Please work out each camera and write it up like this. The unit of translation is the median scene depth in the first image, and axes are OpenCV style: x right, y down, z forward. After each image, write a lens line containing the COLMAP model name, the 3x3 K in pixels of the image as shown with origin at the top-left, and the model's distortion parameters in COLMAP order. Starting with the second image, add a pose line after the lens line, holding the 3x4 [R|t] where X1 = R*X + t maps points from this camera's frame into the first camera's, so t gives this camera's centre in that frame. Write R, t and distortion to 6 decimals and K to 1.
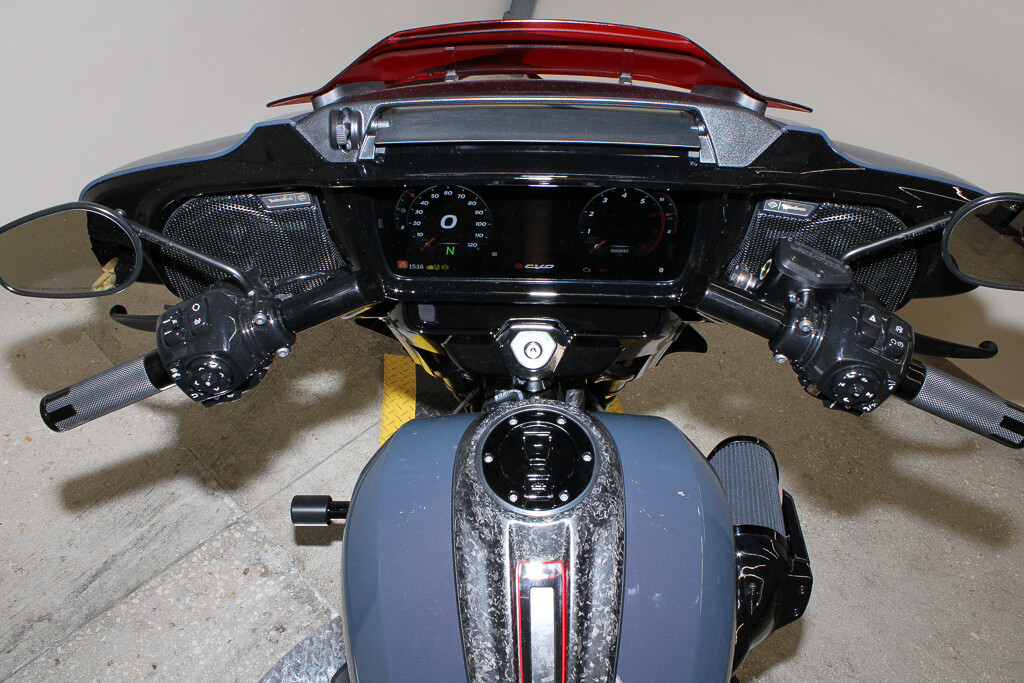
lens RADIAL K [[849.3, 0, 504.6], [0, 849.3, 369.3], [0, 0, 1]] dist [-0.136526, 0.110574]
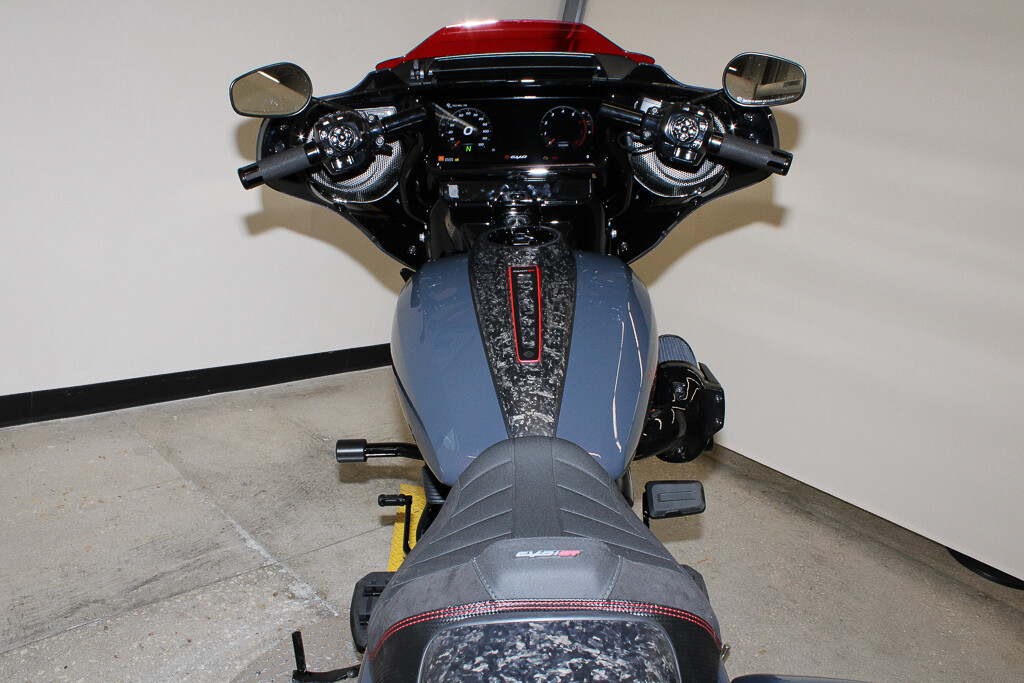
lens RADIAL K [[849.3, 0, 512.0], [0, 849.3, 361.2], [0, 0, 1]] dist [-0.136526, 0.110574]
pose [[0.999798, -0.009832, 0.017538, -0.004099], [0.017351, 0.862636, -0.505528, 0.572549], [-0.010159, 0.505730, 0.862632, -0.152774]]
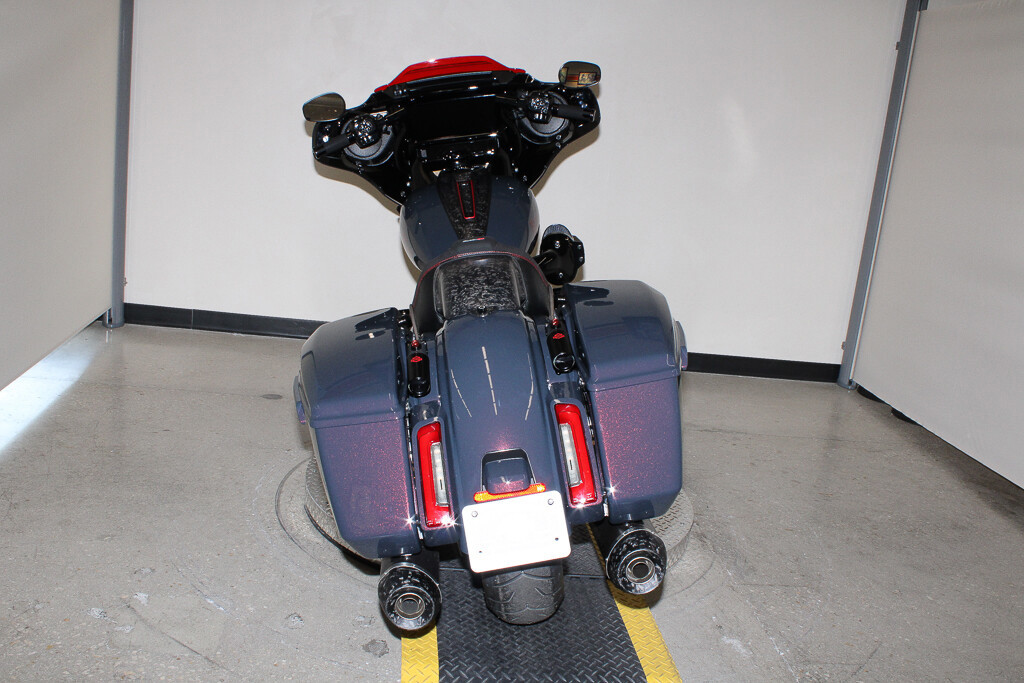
lens RADIAL K [[928.8, 0, 515.4], [0, 928.8, 336.5], [0, 0, 1]] dist [-0.066650, 0.000000]
pose [[0.991422, -0.122479, 0.045619, 0.002292], [0.126456, 0.810688, -0.571659, 1.301925], [0.033033, 0.572525, 0.819222, -0.734583]]
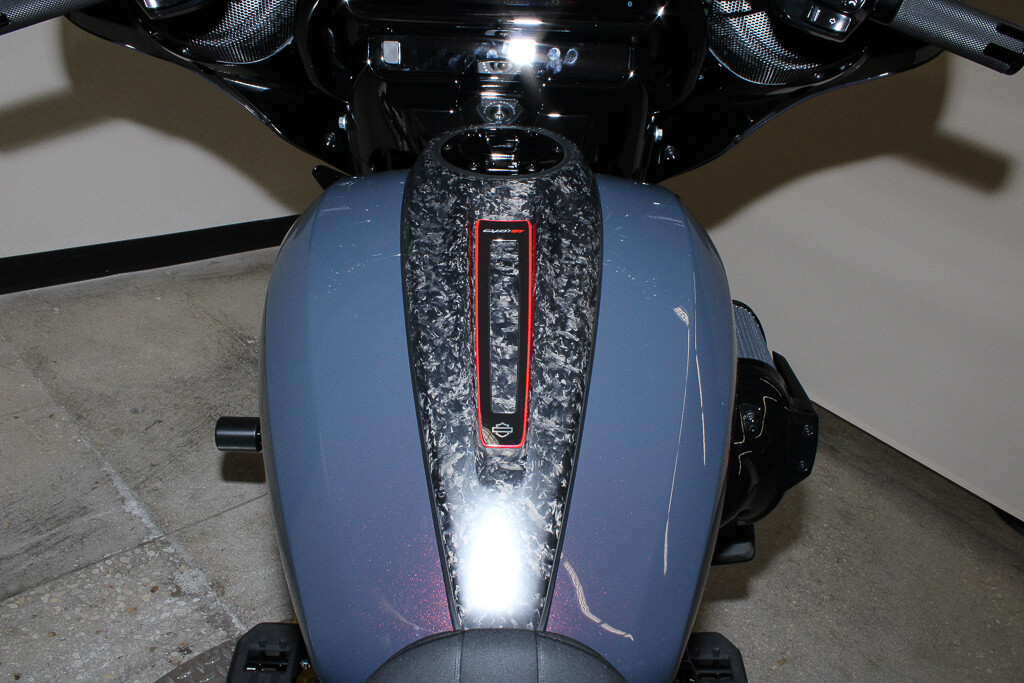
lens RADIAL K [[849.3, 0, 514.7], [0, 849.3, 352.7], [0, 0, 1]] dist [-0.136526, 0.110574]
pose [[0.998243, 0.037090, 0.046211, 0.009796], [-0.019575, 0.942504, -0.333621, 0.300898], [-0.055928, 0.332130, 0.941574, 0.110893]]
